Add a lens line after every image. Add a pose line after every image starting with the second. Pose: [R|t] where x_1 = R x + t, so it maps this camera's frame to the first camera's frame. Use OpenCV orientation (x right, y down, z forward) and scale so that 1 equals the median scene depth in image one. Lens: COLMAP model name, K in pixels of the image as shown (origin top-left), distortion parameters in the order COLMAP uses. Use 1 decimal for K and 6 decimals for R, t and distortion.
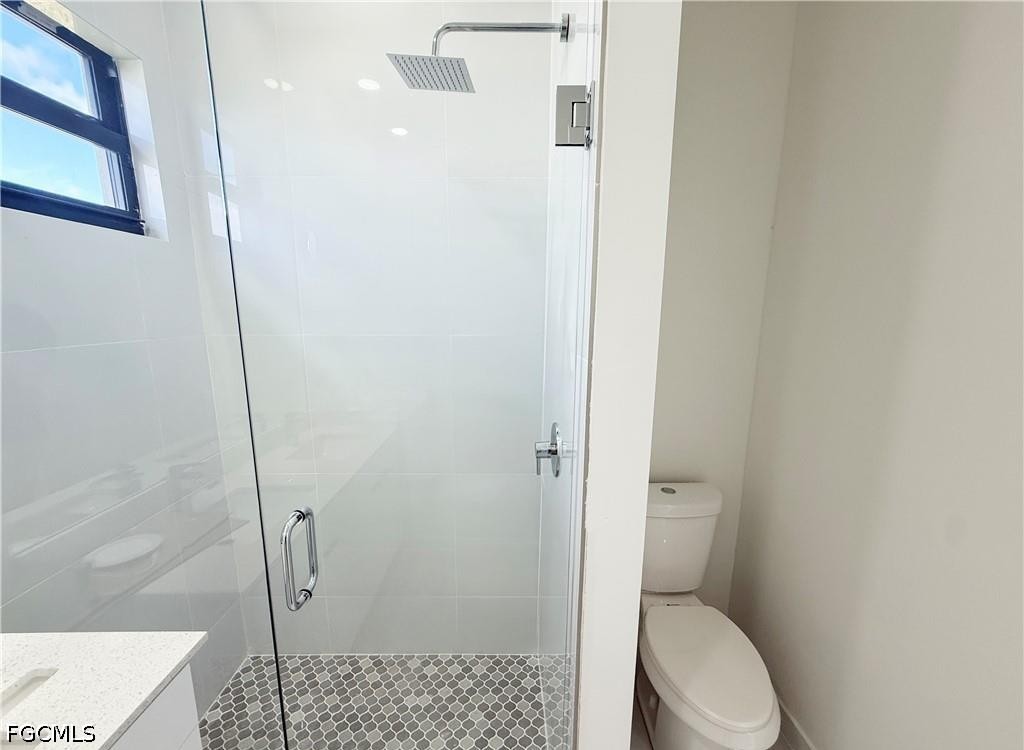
lens RADIAL K [[408.4, 0, 509.8], [0, 408.4, 375.6], [0, 0, 1]] dist [-0.002664, -0.000060]
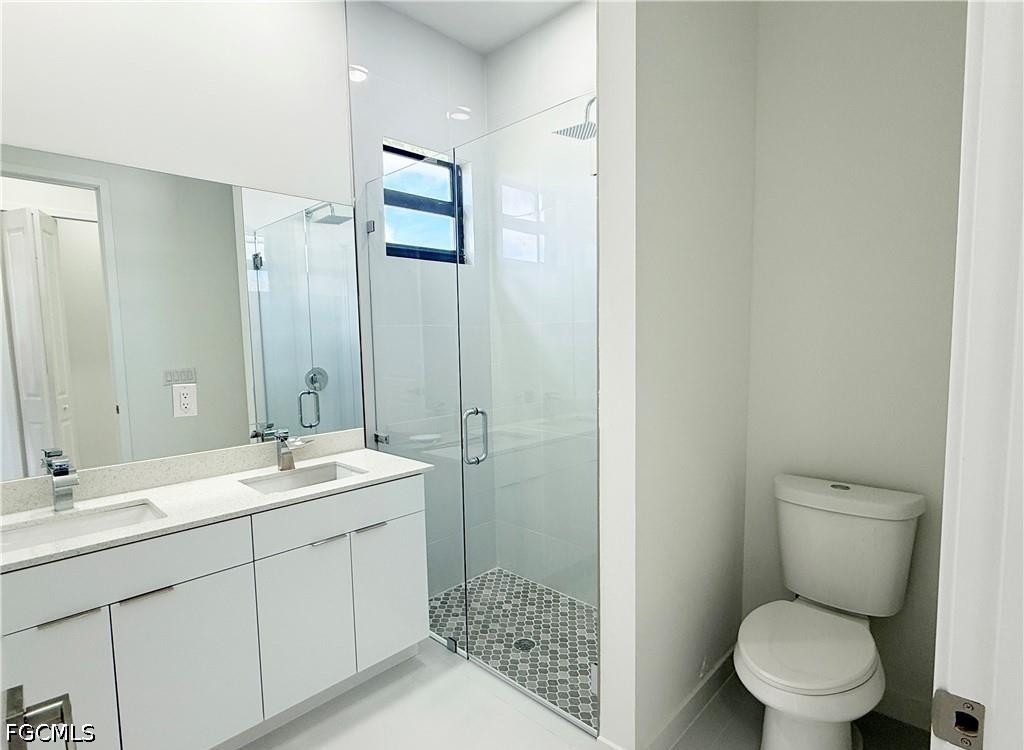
lens RADIAL K [[546.0, 0, 513.8], [0, 546.0, 378.4], [0, 0, 1]] dist [0.014634, -0.001905]
pose [[0.704856, 0.028529, -0.708777, 0.825313], [-0.097193, 0.993651, -0.056660, 0.218583], [0.702660, 0.108825, 0.703154, -0.362444]]
